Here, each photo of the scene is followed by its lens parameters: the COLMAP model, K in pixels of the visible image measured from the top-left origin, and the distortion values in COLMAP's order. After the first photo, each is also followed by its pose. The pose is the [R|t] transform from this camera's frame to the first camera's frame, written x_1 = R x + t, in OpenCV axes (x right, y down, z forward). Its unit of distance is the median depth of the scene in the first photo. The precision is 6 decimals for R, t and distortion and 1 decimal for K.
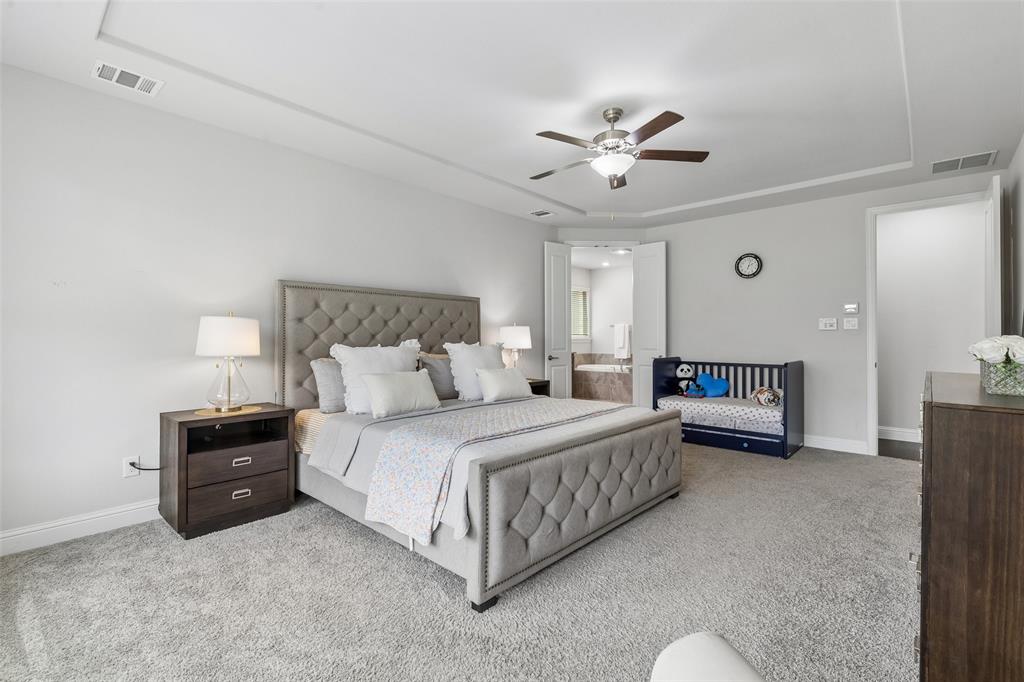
lens RADIAL K [[464.5, 0, 512.6], [0, 464.5, 340.2], [0, 0, 1]] dist [0.011067, -0.003126]
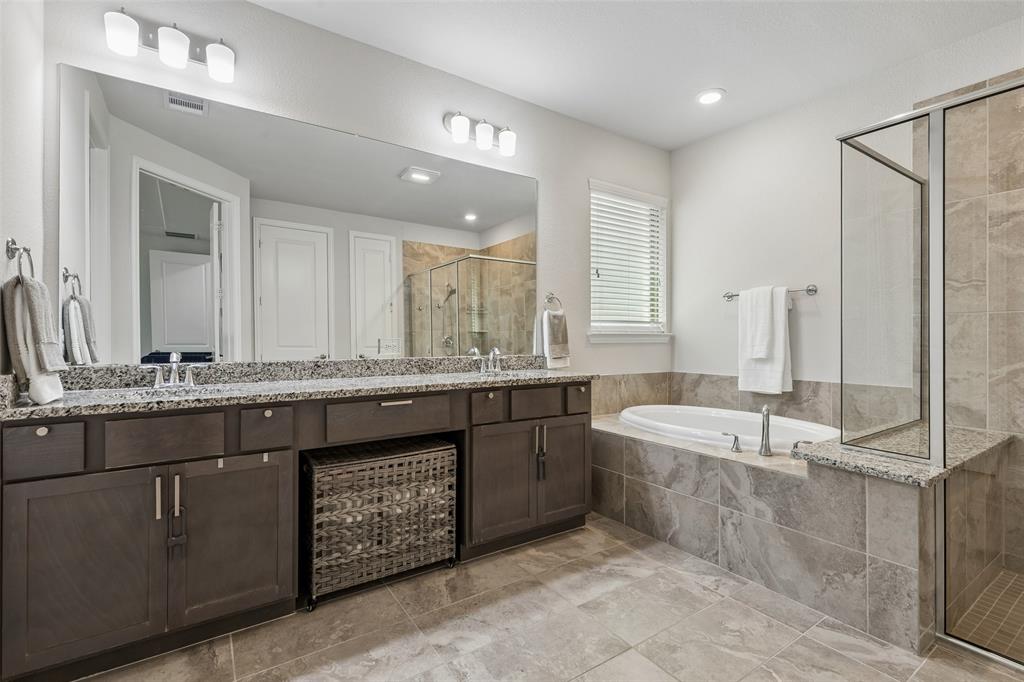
lens RADIAL K [[464.5, 0, 508.7], [0, 464.5, 340.3], [0, 0, 1]] dist [0.011067, -0.003126]
pose [[0.969297, 0.001618, -0.245889, 0.142189], [-0.000874, 0.999995, 0.003133, 0.001619], [0.245892, -0.002821, 0.969293, 0.638889]]
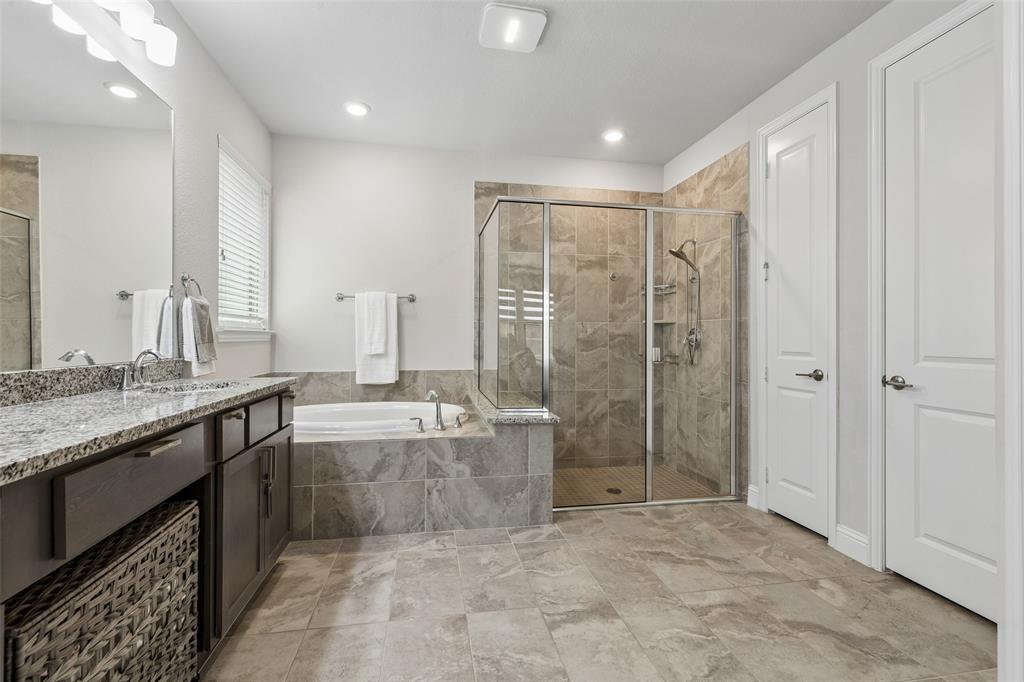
lens RADIAL K [[464.5, 0, 507.3], [0, 464.5, 338.4], [0, 0, 1]] dist [0.011067, -0.003126]
pose [[0.617497, -0.000261, 0.786573, 0.002718], [0.000230, 1.000000, 0.000152, 0.002629], [-0.786573, 0.000087, 0.617497, 0.686070]]
